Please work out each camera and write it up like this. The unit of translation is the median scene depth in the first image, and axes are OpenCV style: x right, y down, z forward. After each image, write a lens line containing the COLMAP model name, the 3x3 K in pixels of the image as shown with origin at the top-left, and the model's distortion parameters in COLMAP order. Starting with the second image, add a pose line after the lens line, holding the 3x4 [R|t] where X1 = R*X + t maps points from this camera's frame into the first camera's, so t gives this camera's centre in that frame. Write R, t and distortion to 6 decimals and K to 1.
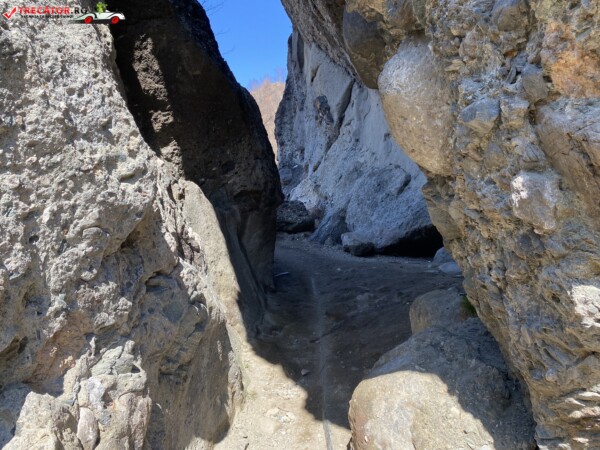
lens RADIAL K [[448.4, 0, 296.4], [0, 448.4, 222.8], [0, 0, 1]] dist [0.053517, -0.056585]
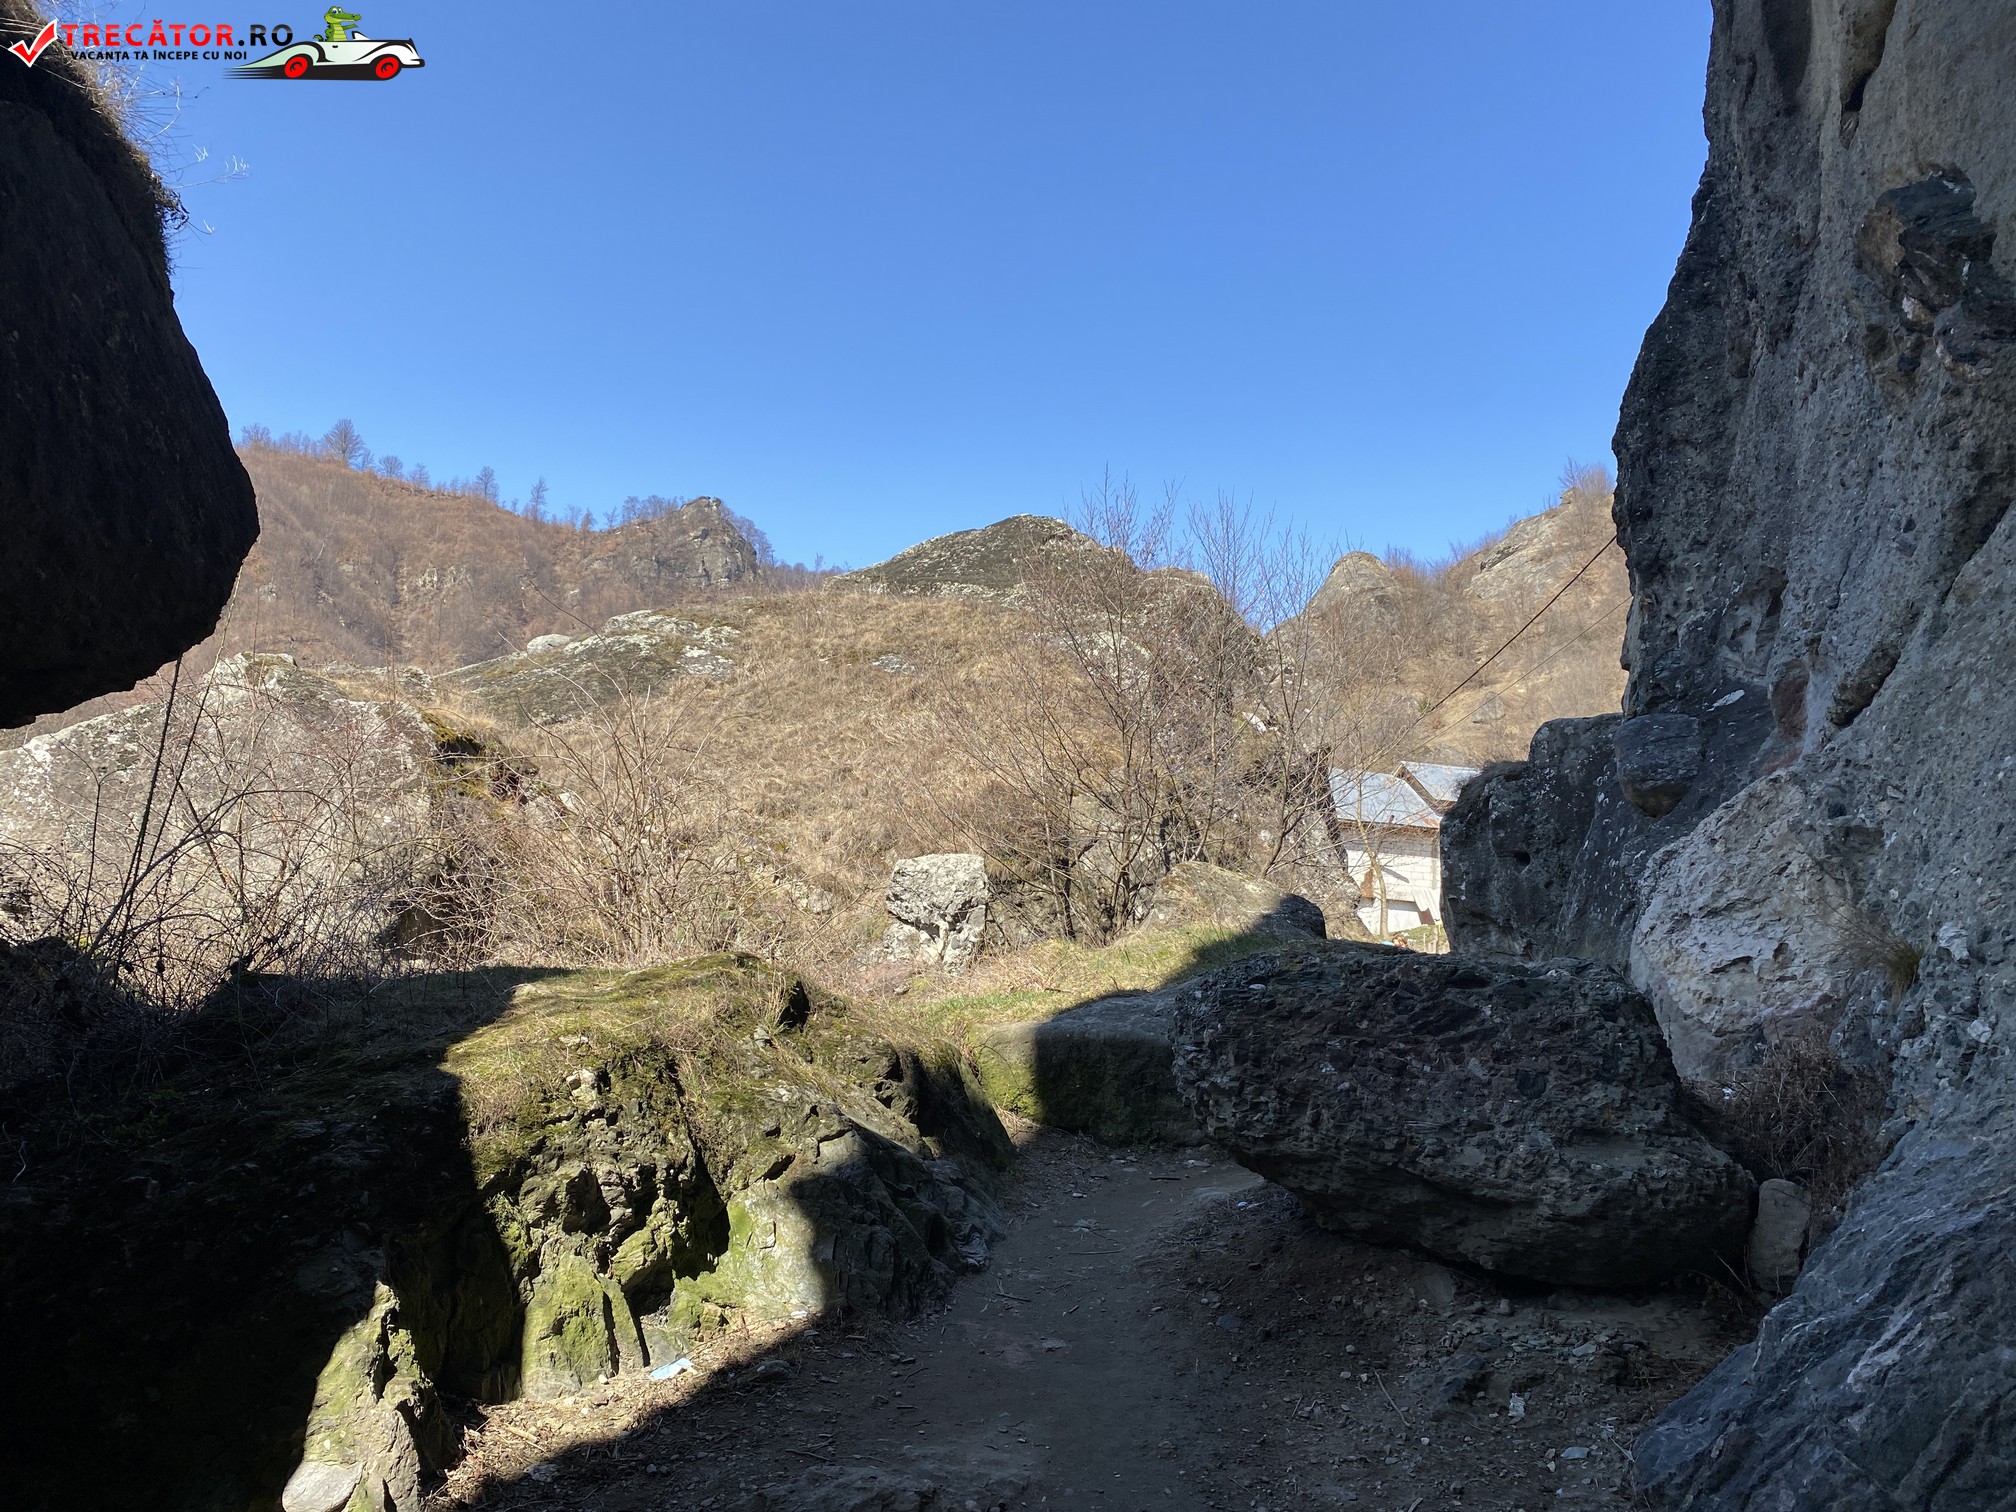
lens RADIAL K [[1506.8, 0, 995.8], [0, 1506.8, 748.6], [0, 0, 1]] dist [0.053517, -0.056585]
pose [[0.867578, 0.024492, -0.496698, 0.044946], [-0.079995, 0.992653, -0.090778, -0.044692], [0.490826, 0.118491, 0.863163, 0.470679]]
